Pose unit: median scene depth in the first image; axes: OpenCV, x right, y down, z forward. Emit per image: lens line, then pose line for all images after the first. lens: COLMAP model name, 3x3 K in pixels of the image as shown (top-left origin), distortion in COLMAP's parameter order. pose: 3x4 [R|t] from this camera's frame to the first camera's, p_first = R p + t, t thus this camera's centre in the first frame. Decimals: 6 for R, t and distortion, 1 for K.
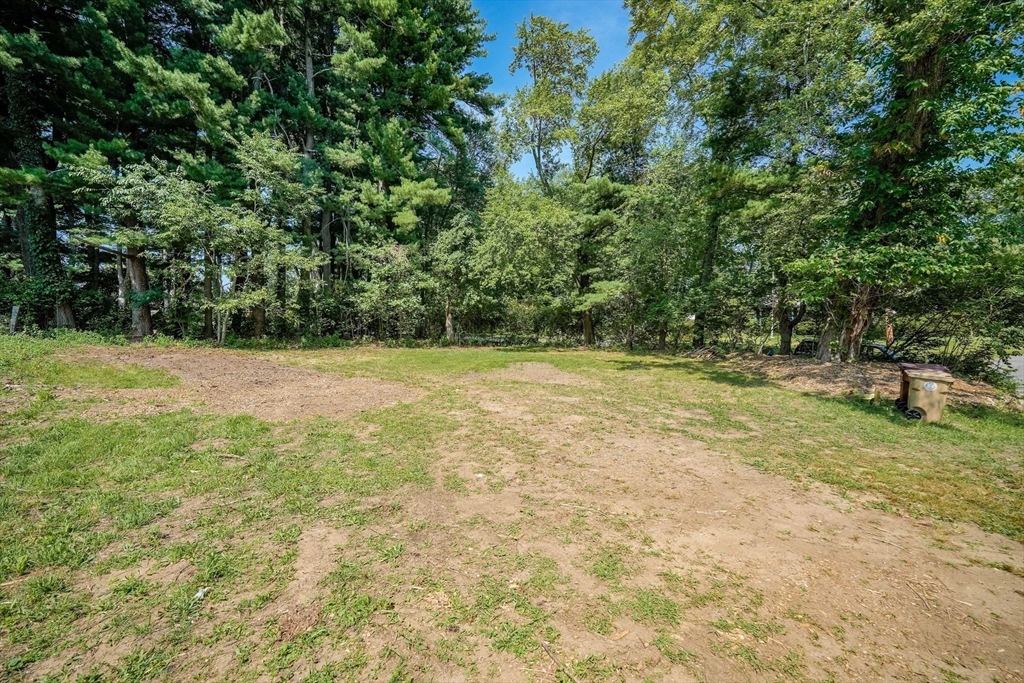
lens RADIAL K [[432.1, 0, 514.3], [0, 432.1, 341.0], [0, 0, 1]] dist [-0.013548, -0.000448]
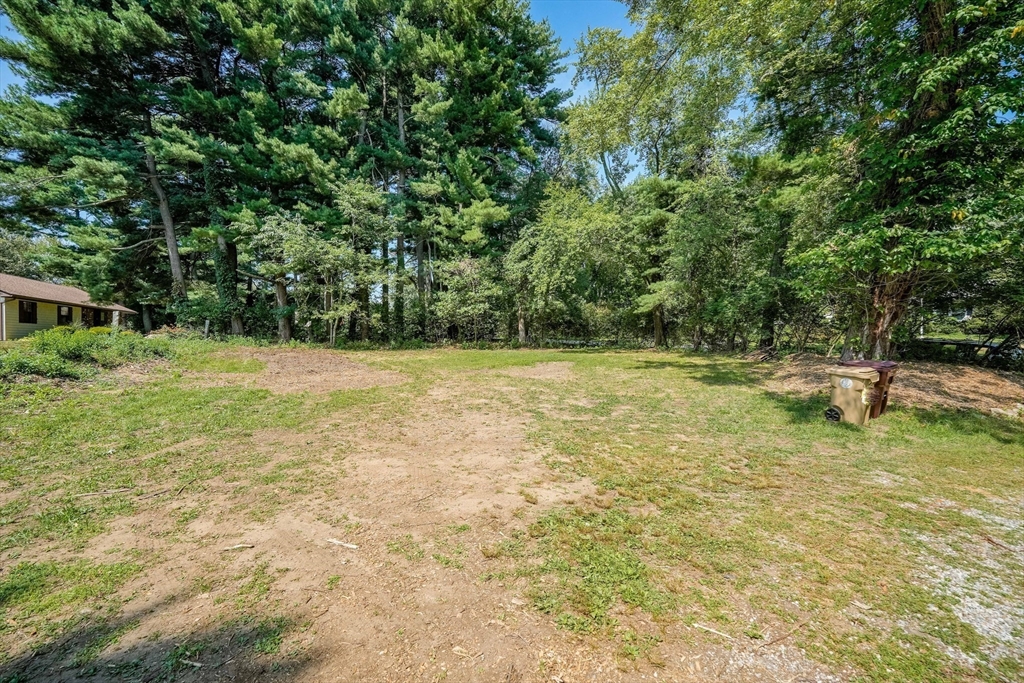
lens RADIAL K [[432.1, 0, 508.2], [0, 432.1, 341.5], [0, 0, 1]] dist [-0.013548, -0.000448]
pose [[0.944005, -0.006887, -0.329858, 0.211207], [0.003472, 0.999934, -0.010941, 0.008483], [0.329912, 0.009183, 0.943967, -0.041815]]
